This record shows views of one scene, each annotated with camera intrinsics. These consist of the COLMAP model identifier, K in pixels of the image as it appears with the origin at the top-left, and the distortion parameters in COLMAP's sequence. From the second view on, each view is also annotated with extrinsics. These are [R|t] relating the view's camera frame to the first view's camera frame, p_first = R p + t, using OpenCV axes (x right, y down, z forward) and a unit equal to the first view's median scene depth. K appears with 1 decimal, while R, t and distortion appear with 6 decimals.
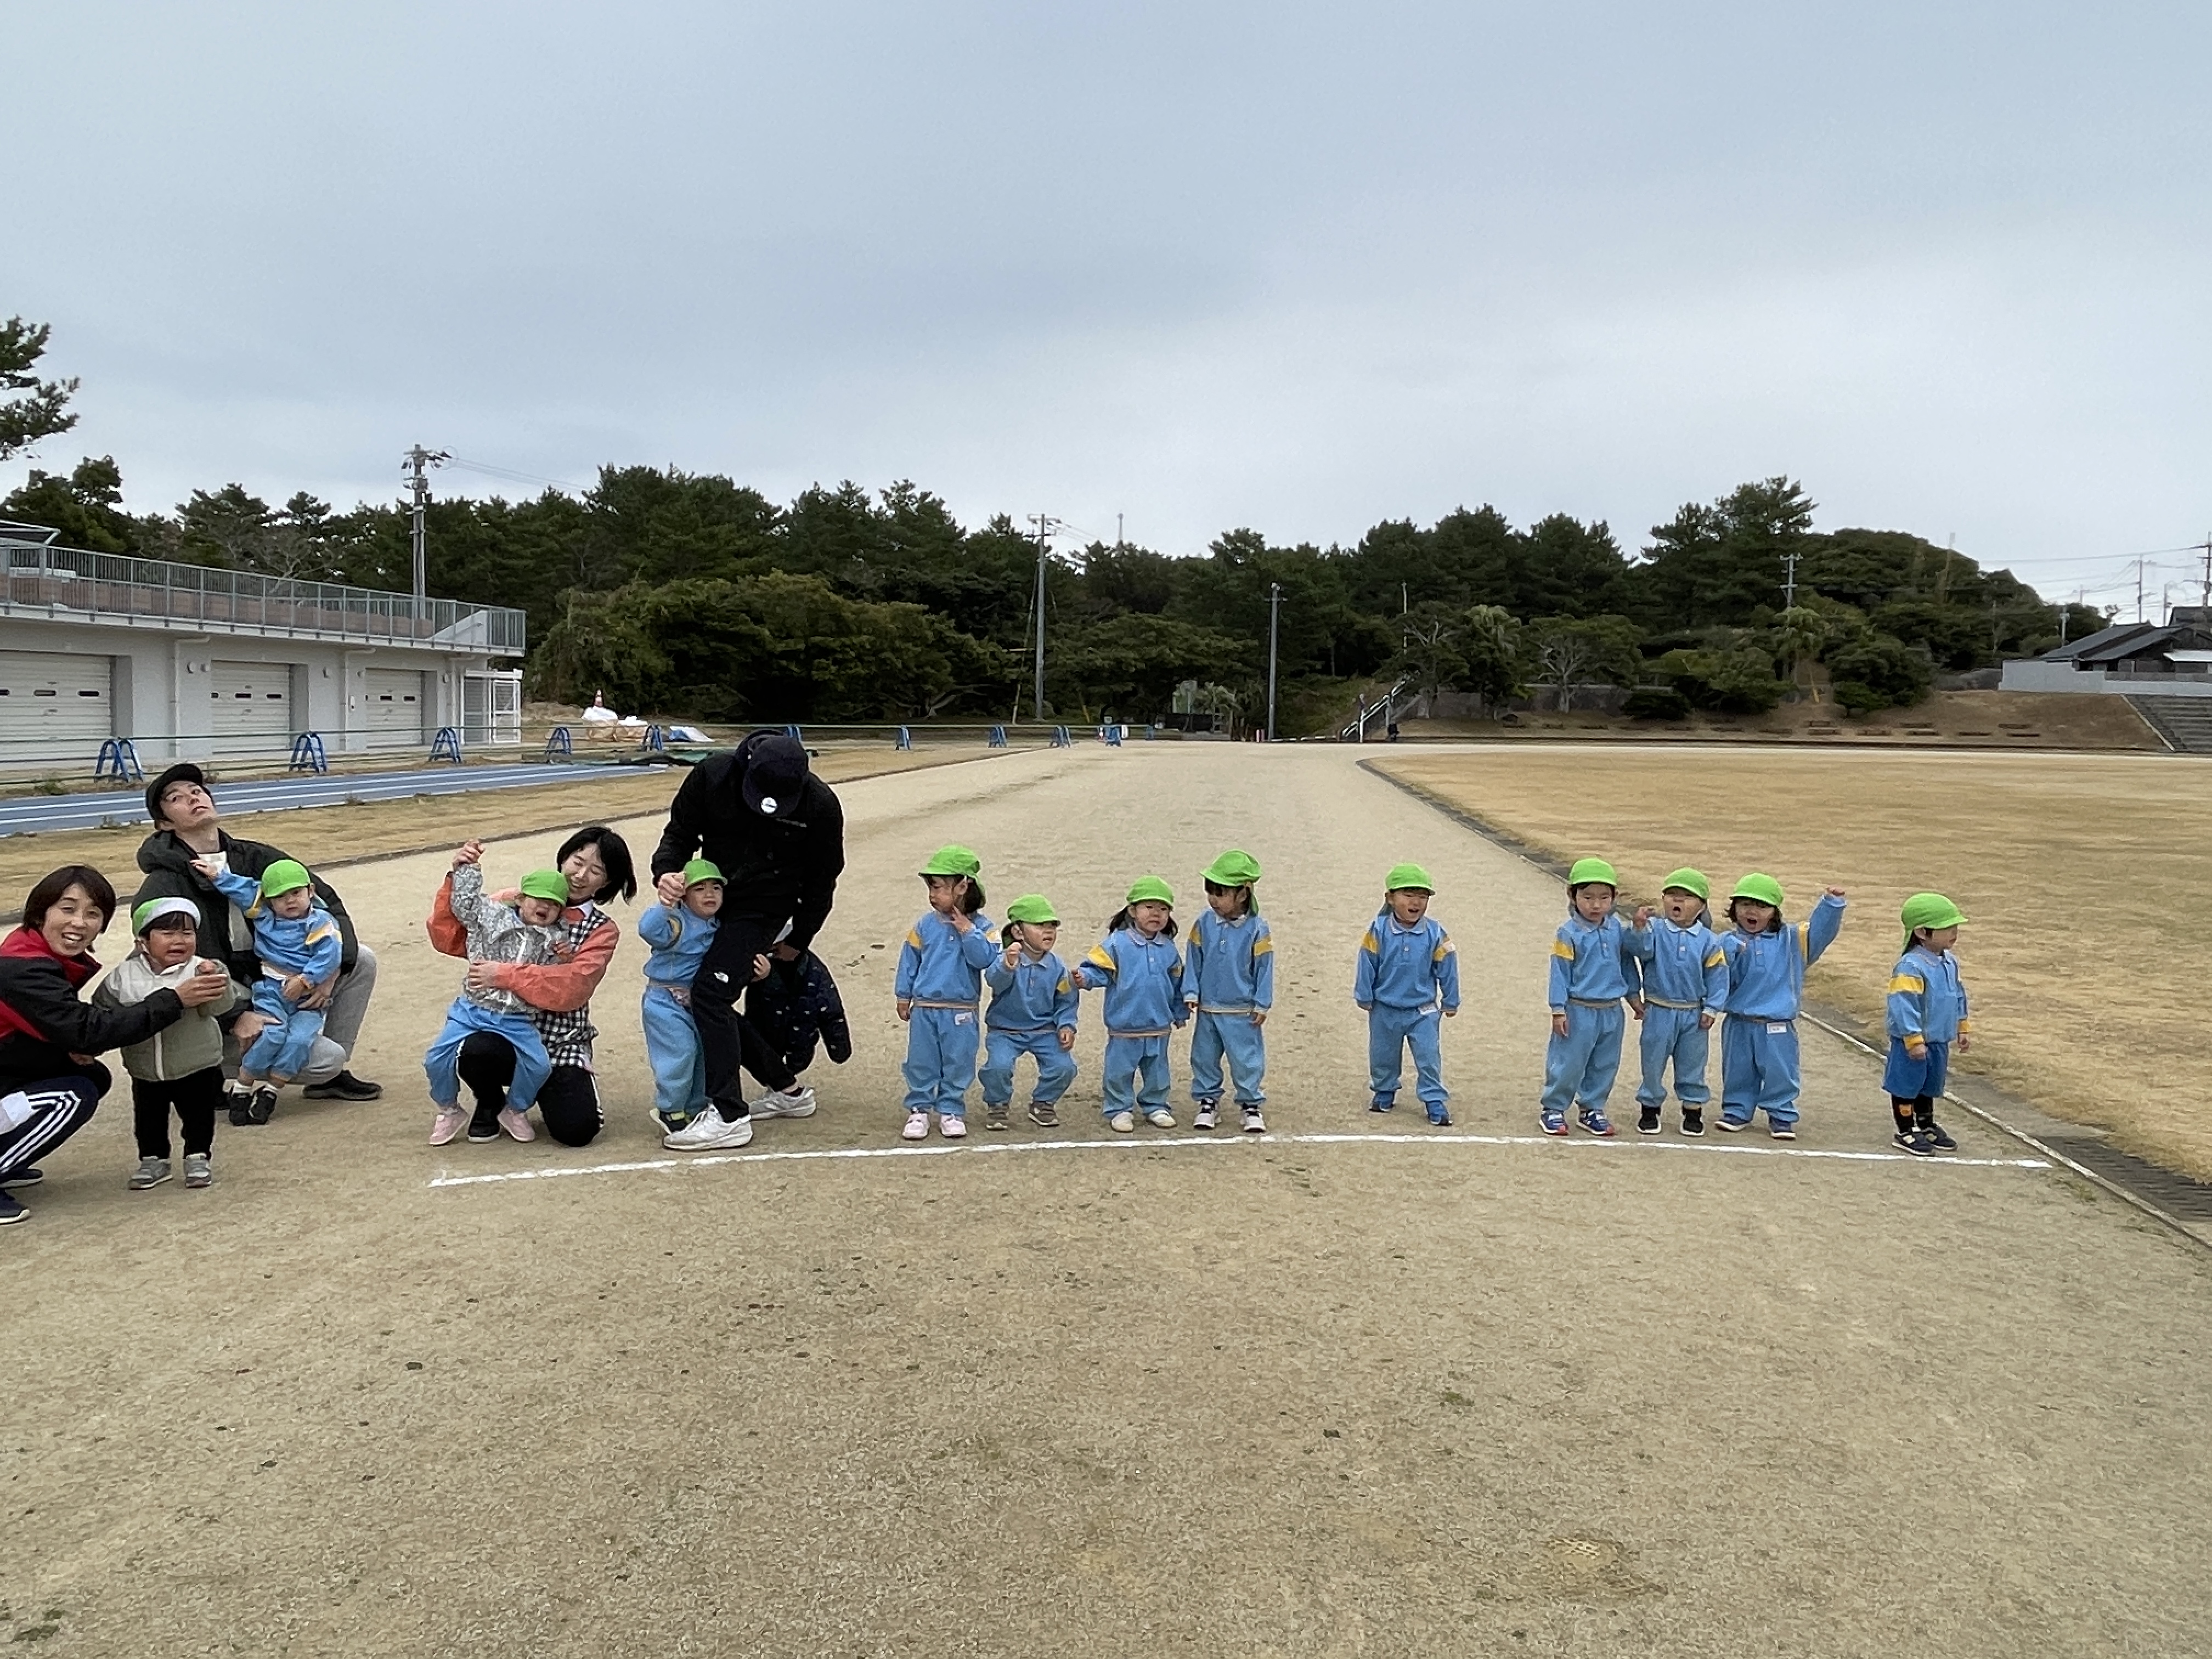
lens RADIAL K [[1678.7, 0, 1098.3], [0, 1678.7, 815.0], [0, 0, 1]] dist [0.053860, -0.089511]
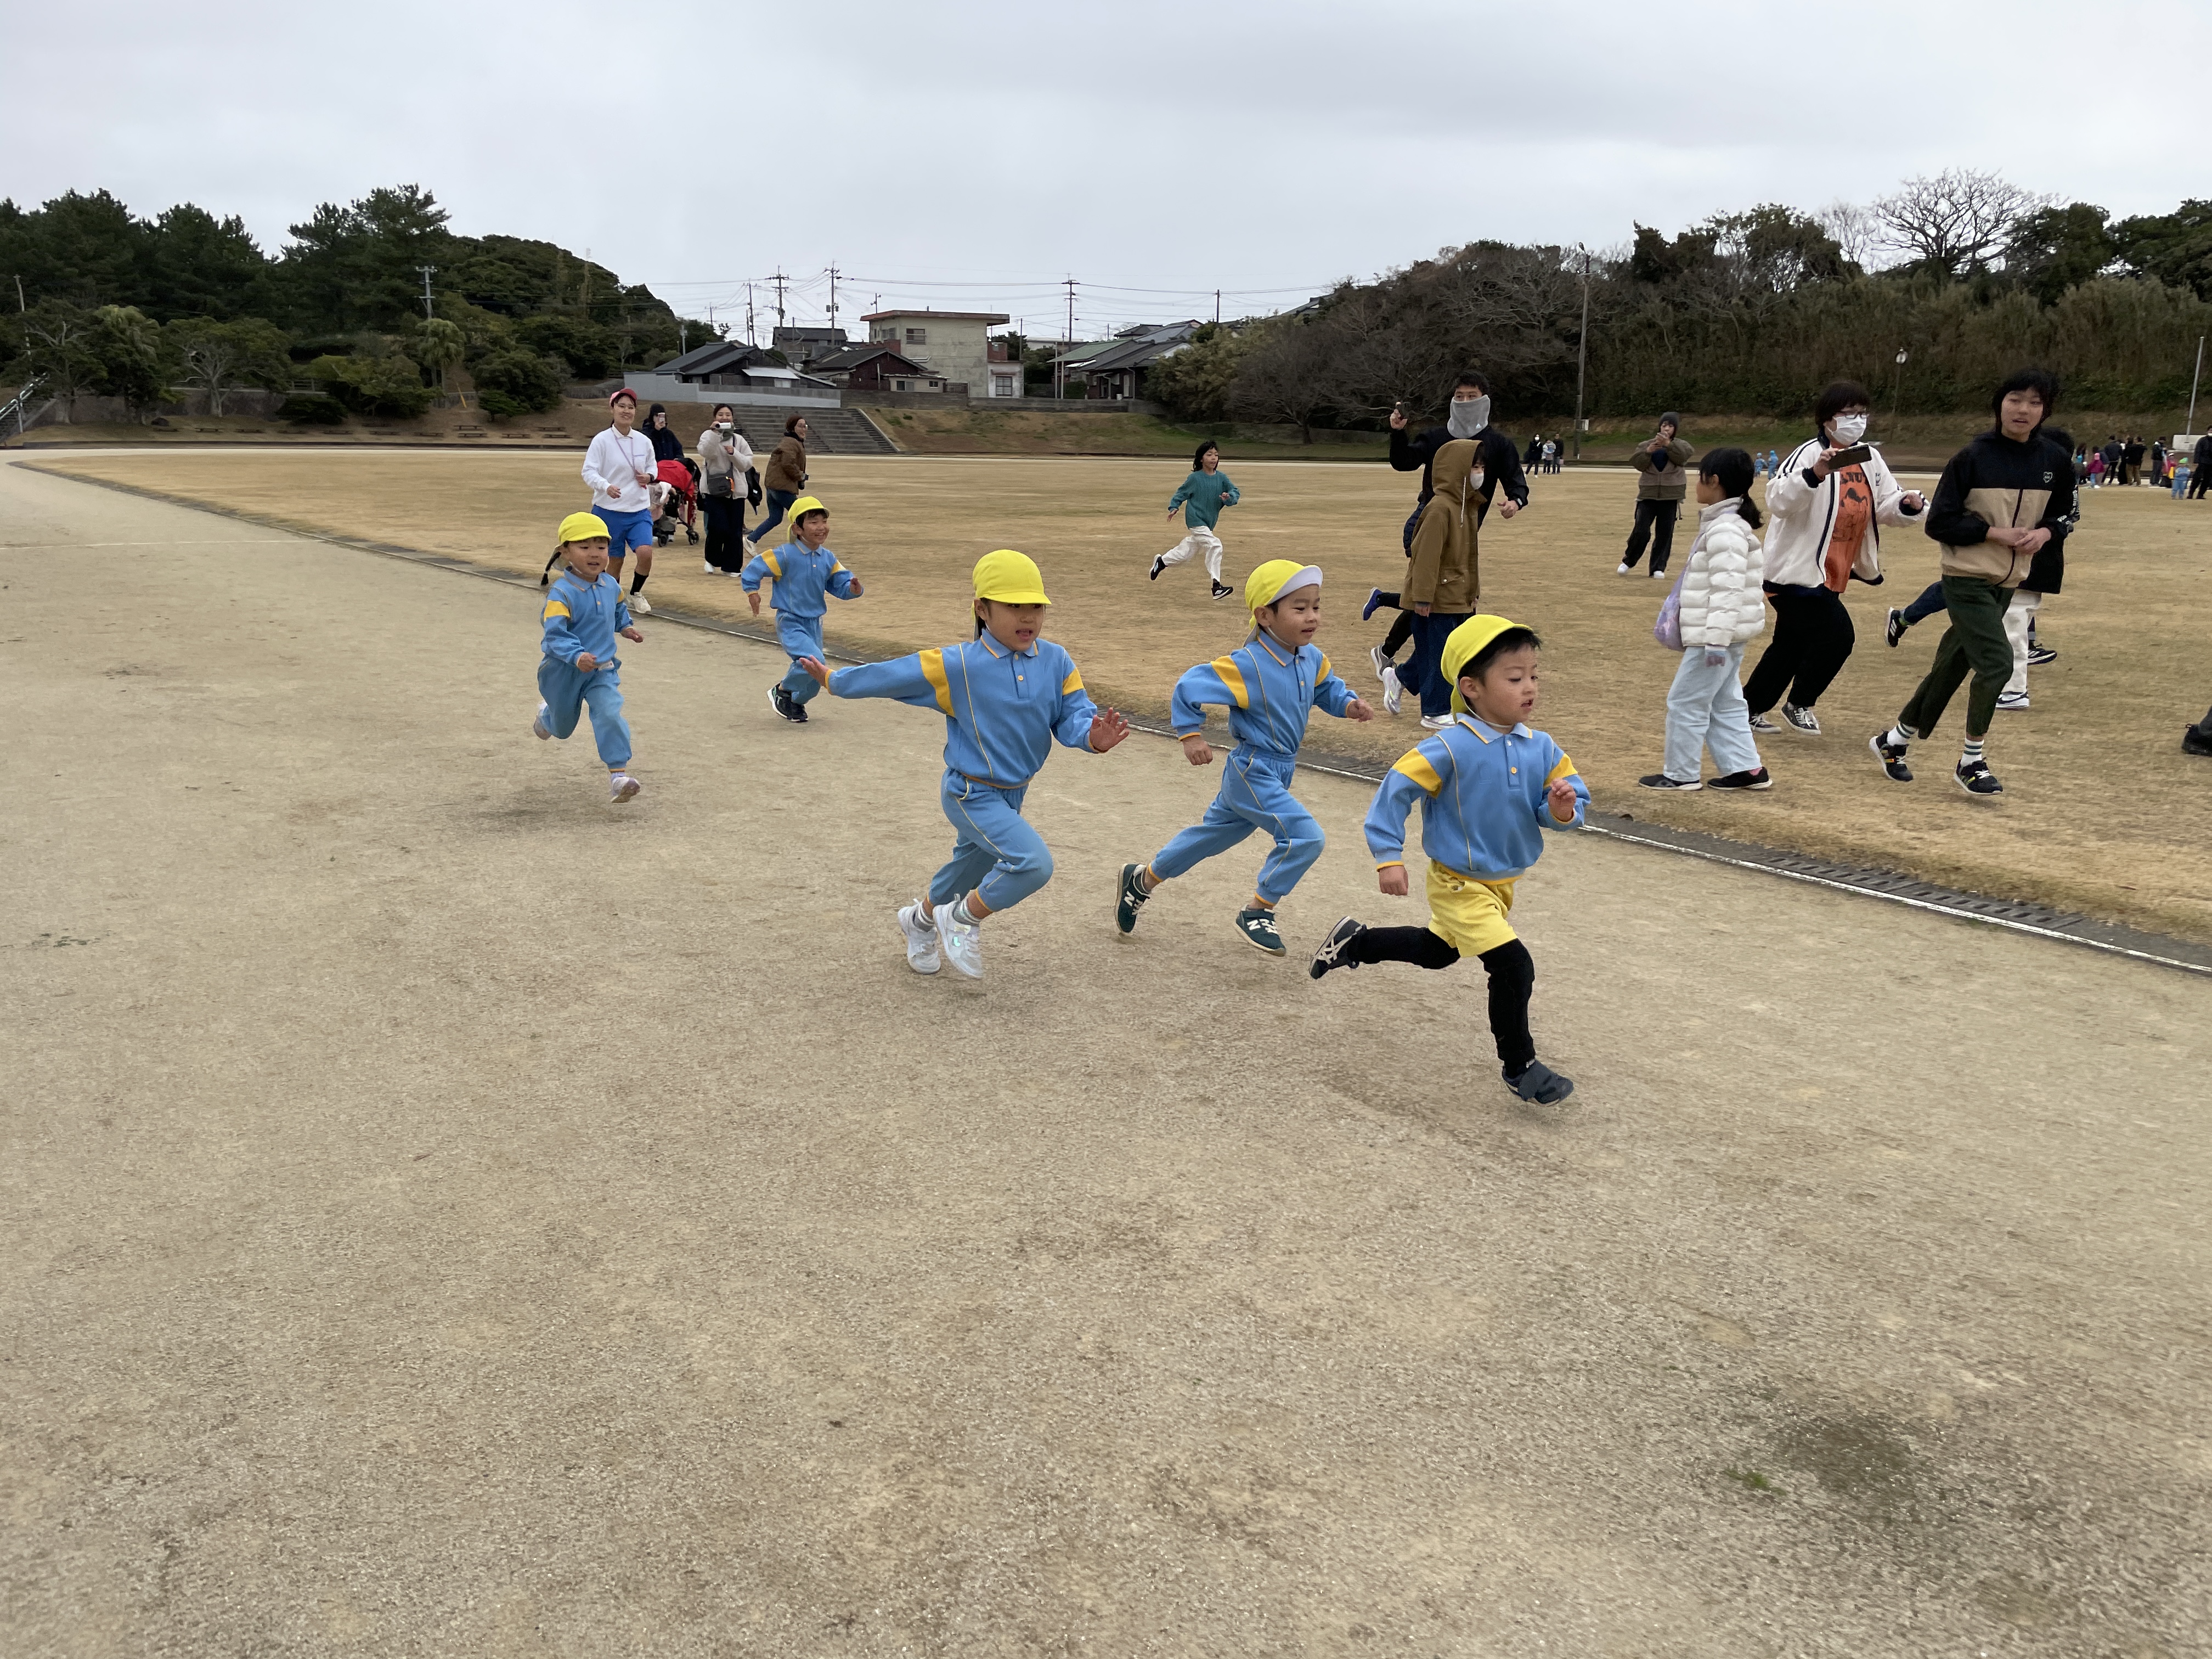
lens RADIAL K [[1678.7, 0, 1134.8], [0, 1678.7, 847.5], [0, 0, 1]] dist [0.053860, -0.089511]
pose [[0.733960, -0.164428, 0.658989, -0.030659], [0.038433, 0.978753, 0.201410, 0.008670], [-0.678104, -0.122500, 0.724685, -0.135791]]
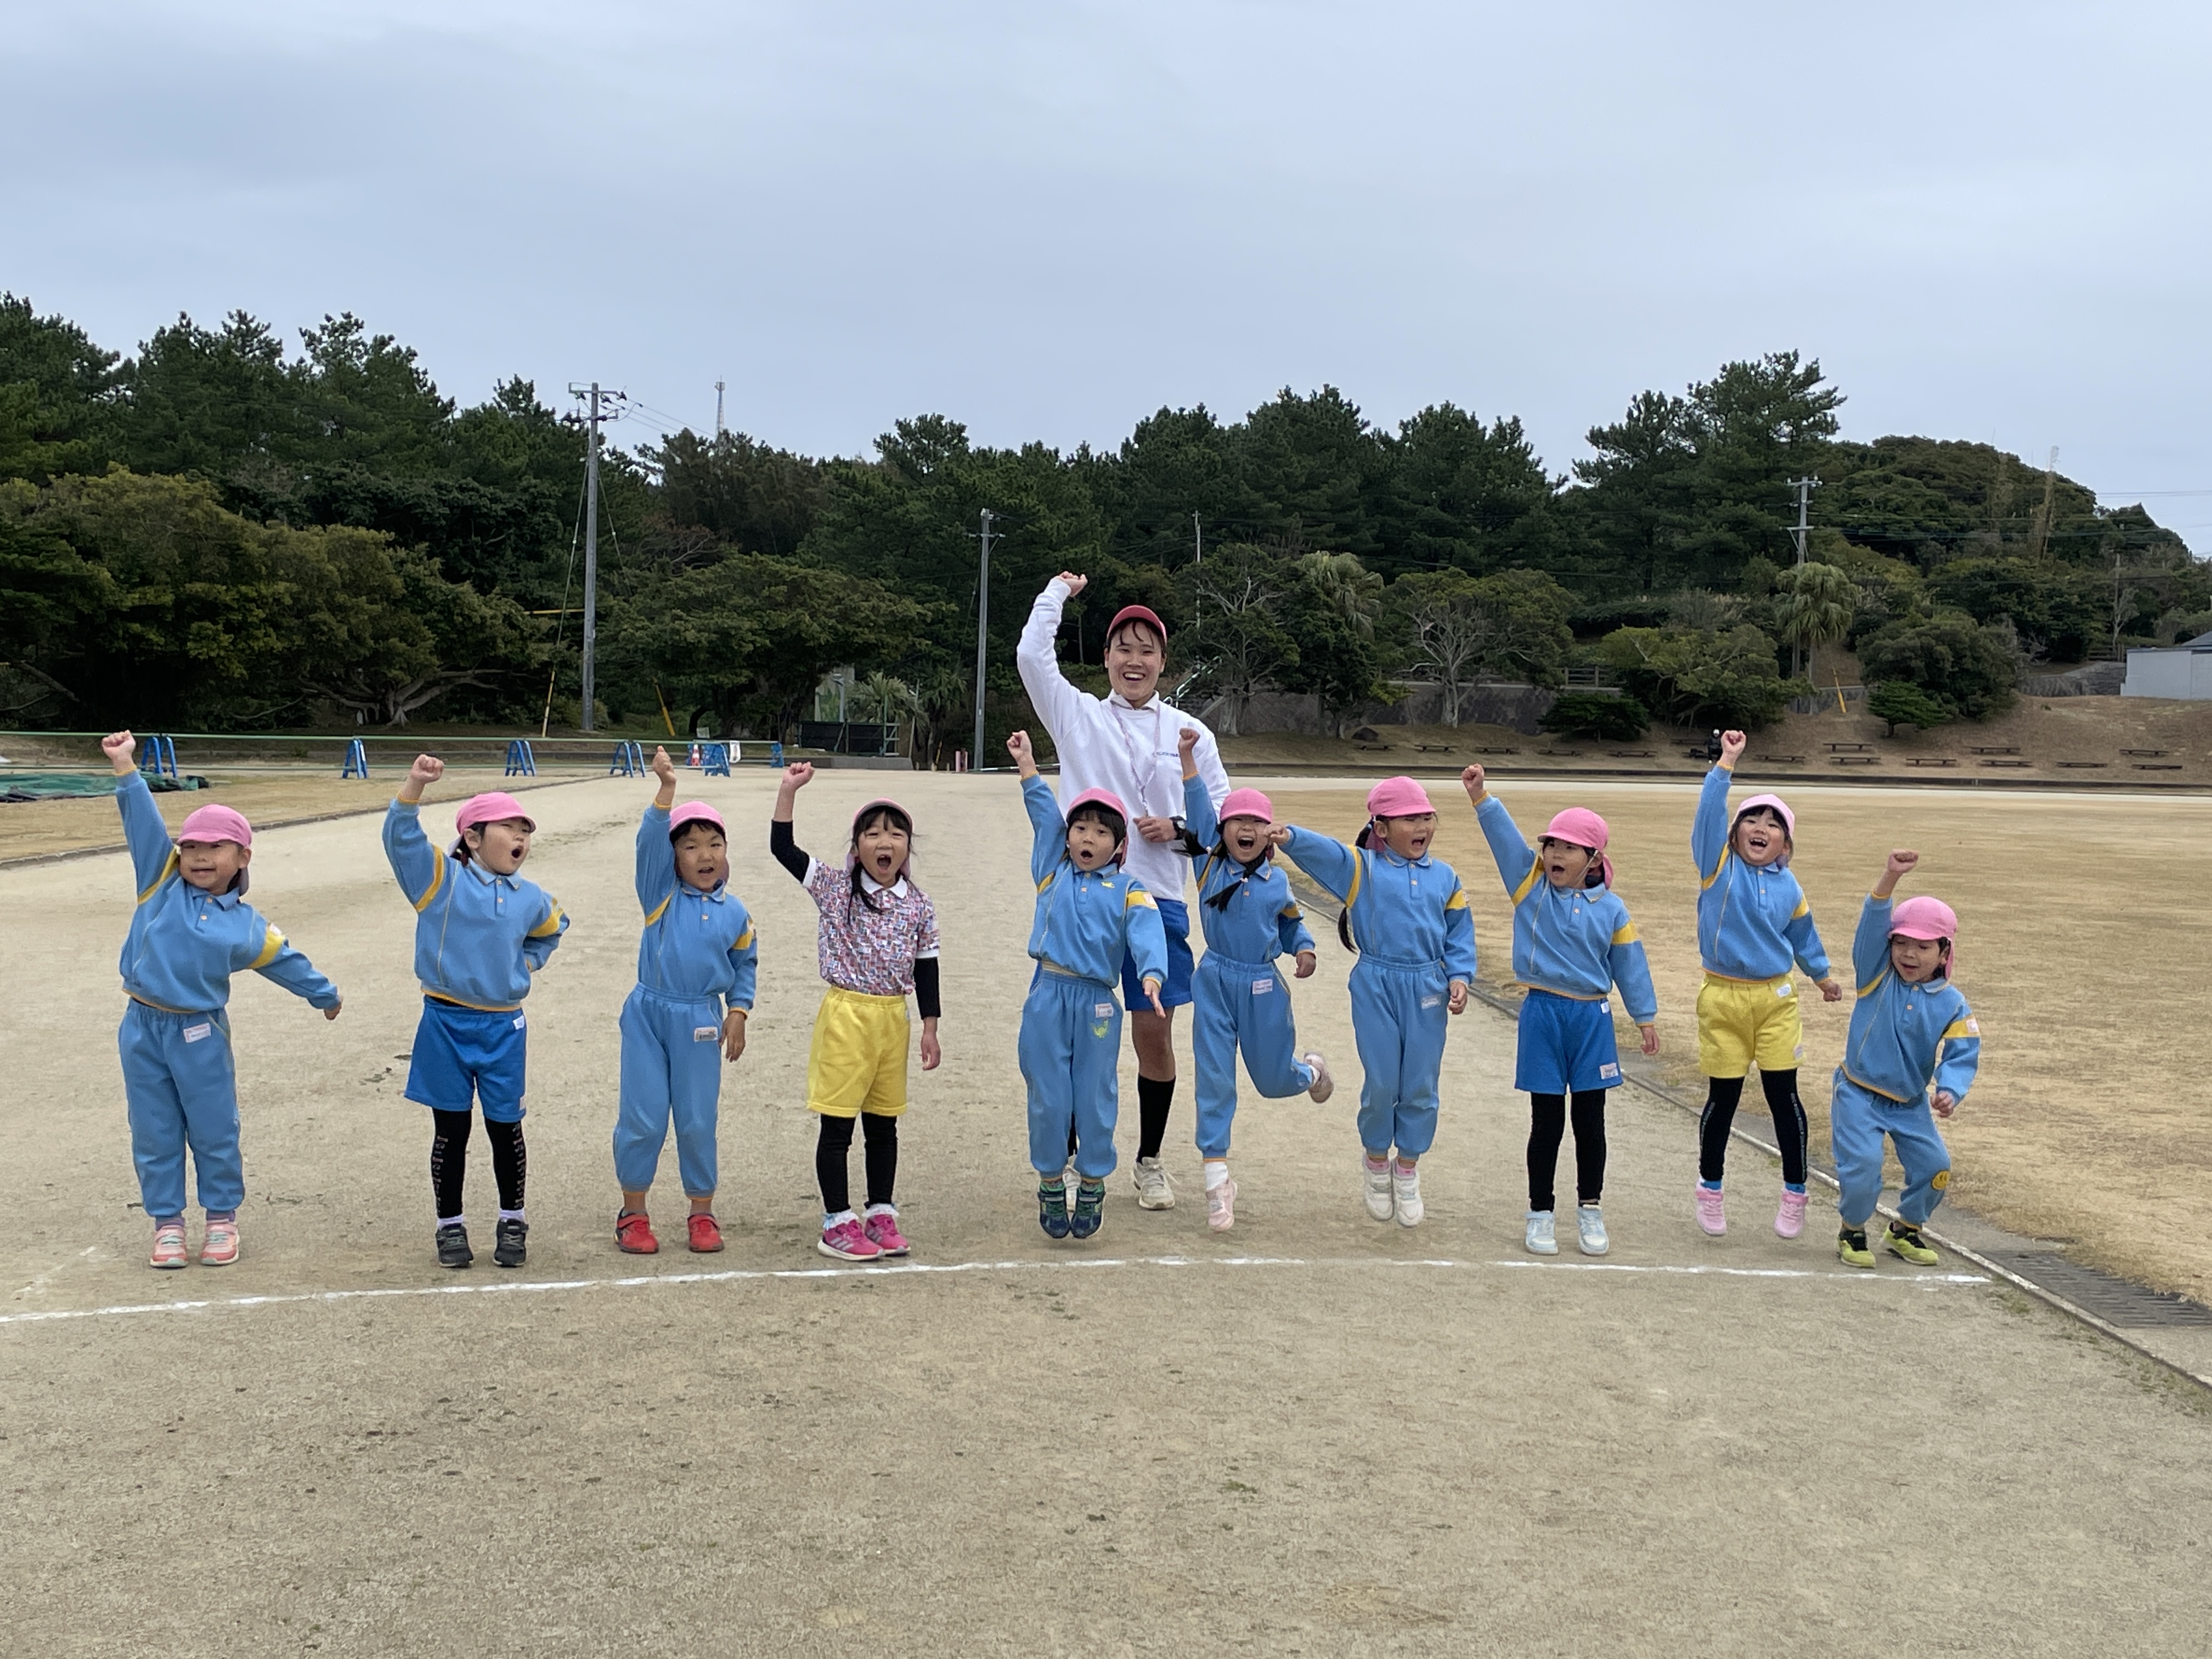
lens RADIAL K [[2853.3, 0, 1077.4], [0, 2853.3, 843.9], [0, 0, 1]] dist [0.073796, 0.000000]
pose [[0.990509, 0.002931, 0.137414, -0.002078], [-0.000380, 0.999827, -0.018585, 0.001282], [-0.137445, 0.018356, 0.990339, -0.012841]]
